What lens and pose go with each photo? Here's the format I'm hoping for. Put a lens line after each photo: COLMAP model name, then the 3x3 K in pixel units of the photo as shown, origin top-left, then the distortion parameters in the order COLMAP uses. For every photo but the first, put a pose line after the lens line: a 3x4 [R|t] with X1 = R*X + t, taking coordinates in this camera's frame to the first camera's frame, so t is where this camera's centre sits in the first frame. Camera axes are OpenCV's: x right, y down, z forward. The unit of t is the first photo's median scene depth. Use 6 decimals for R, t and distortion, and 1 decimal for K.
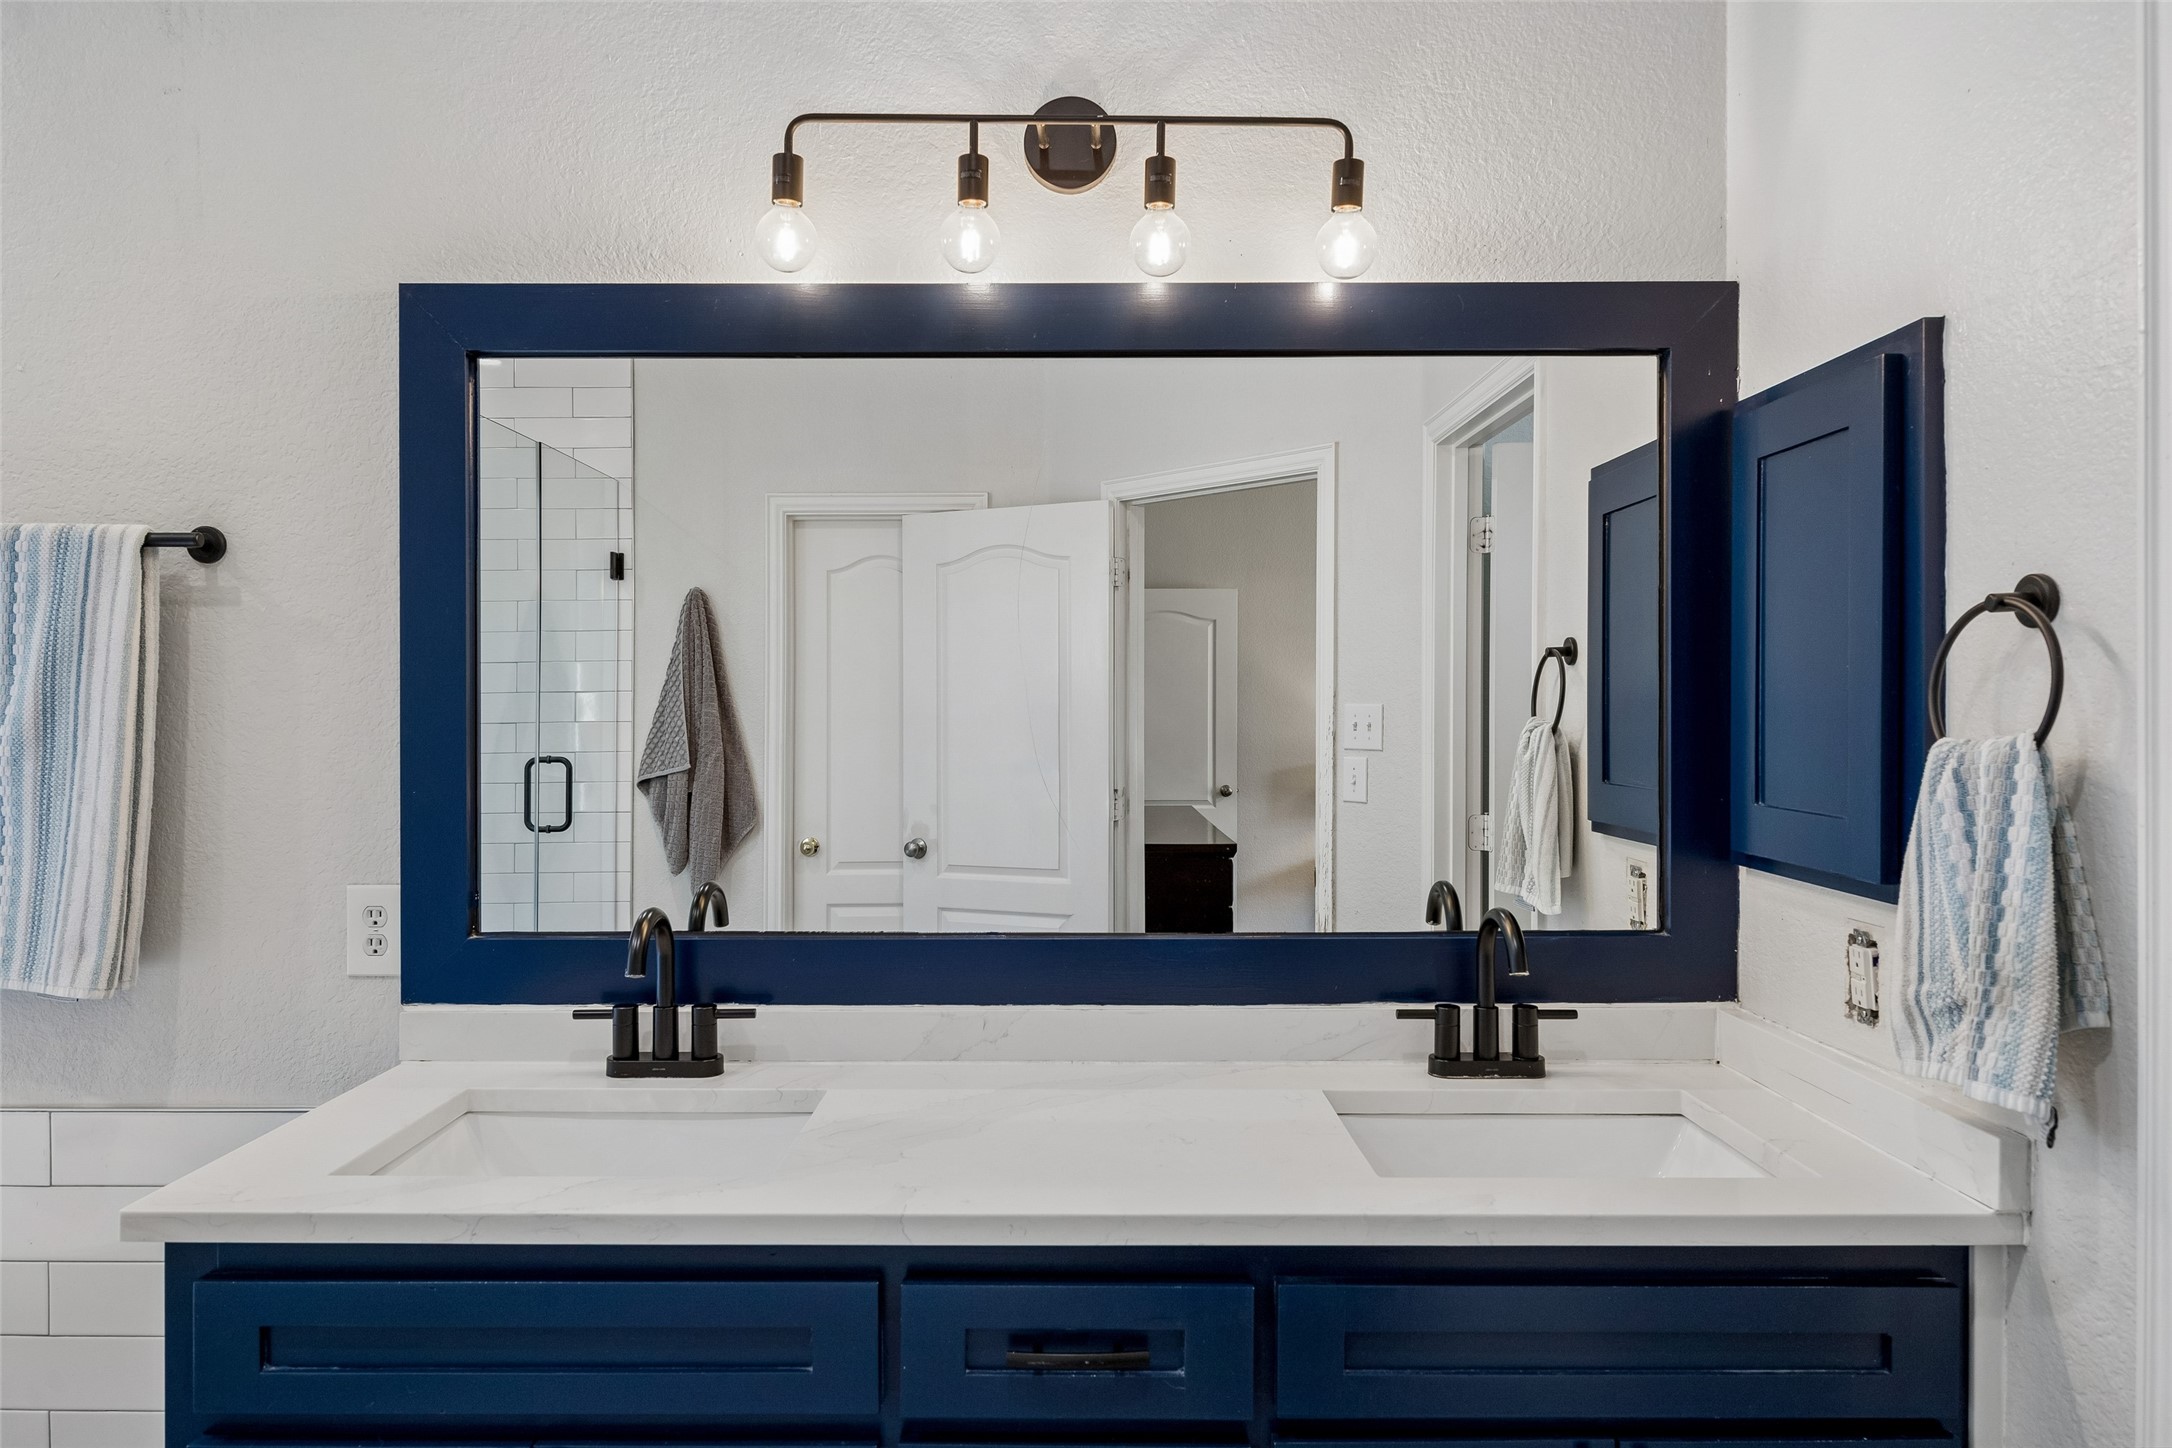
lens RADIAL K [[1355.6, 0, 1086.3], [0, 1355.6, 716.6], [0, 0, 1]] dist [-0.004906, 0.000793]
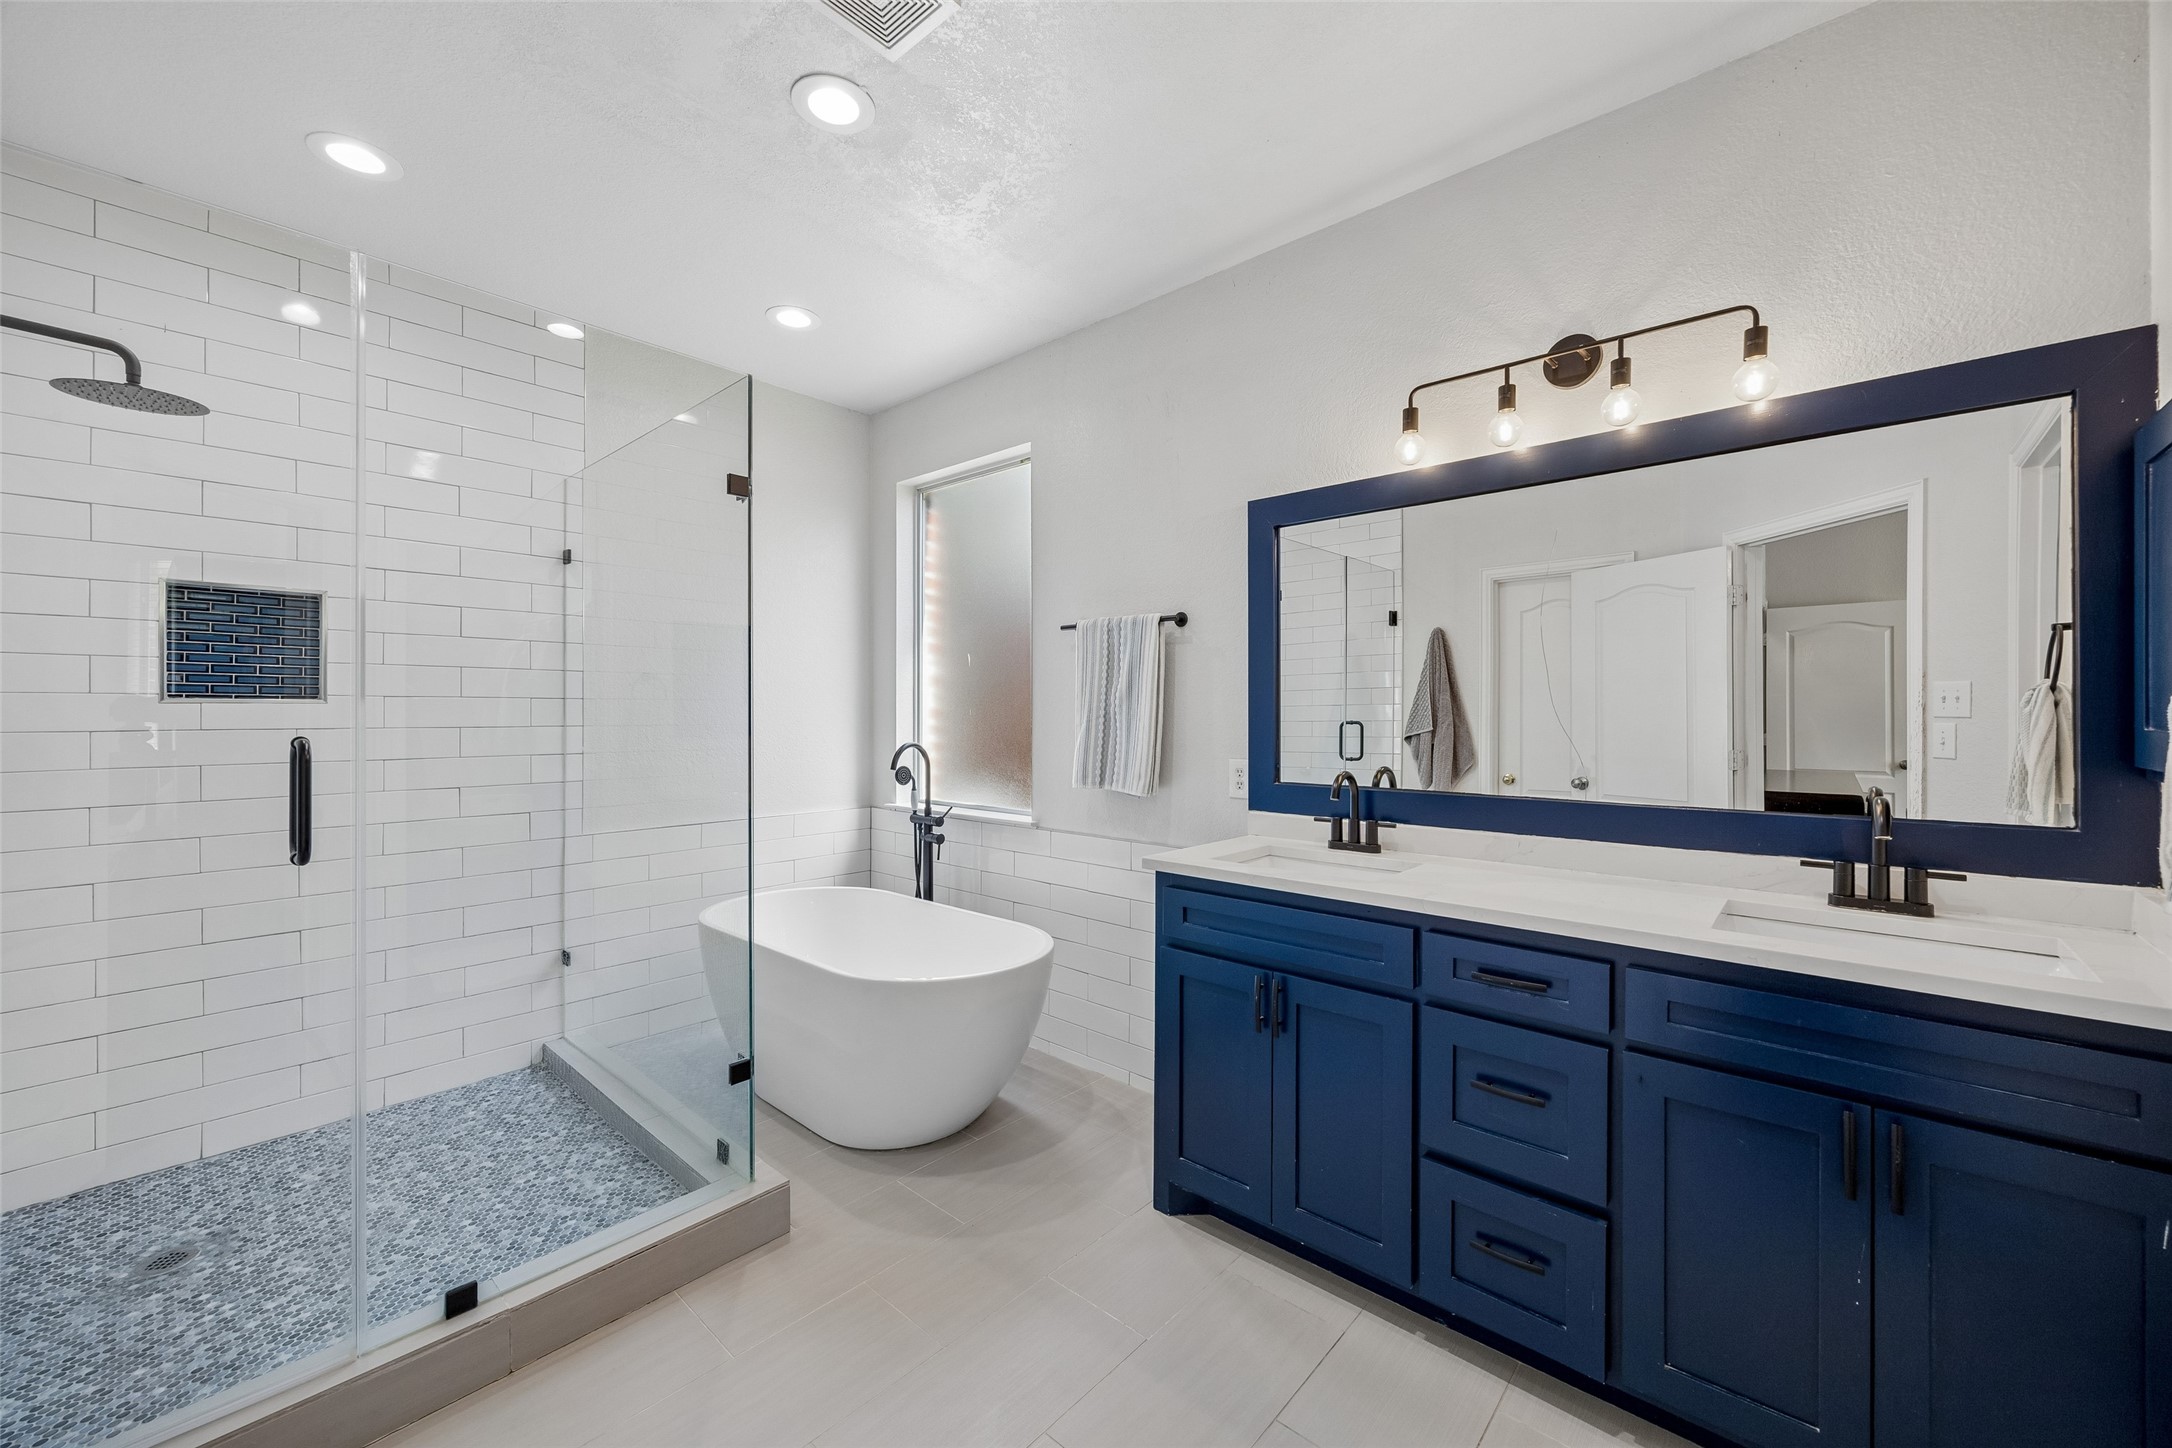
lens RADIAL K [[836.7, 0, 1088.3], [0, 836.7, 716.2], [0, 0, 1]] dist [0.000932, -0.000137]
pose [[0.740874, 0.002993, -0.671638, 0.257635], [-0.003095, 0.999995, 0.001042, 0.049684], [0.671637, 0.001307, 0.740879, -0.253973]]
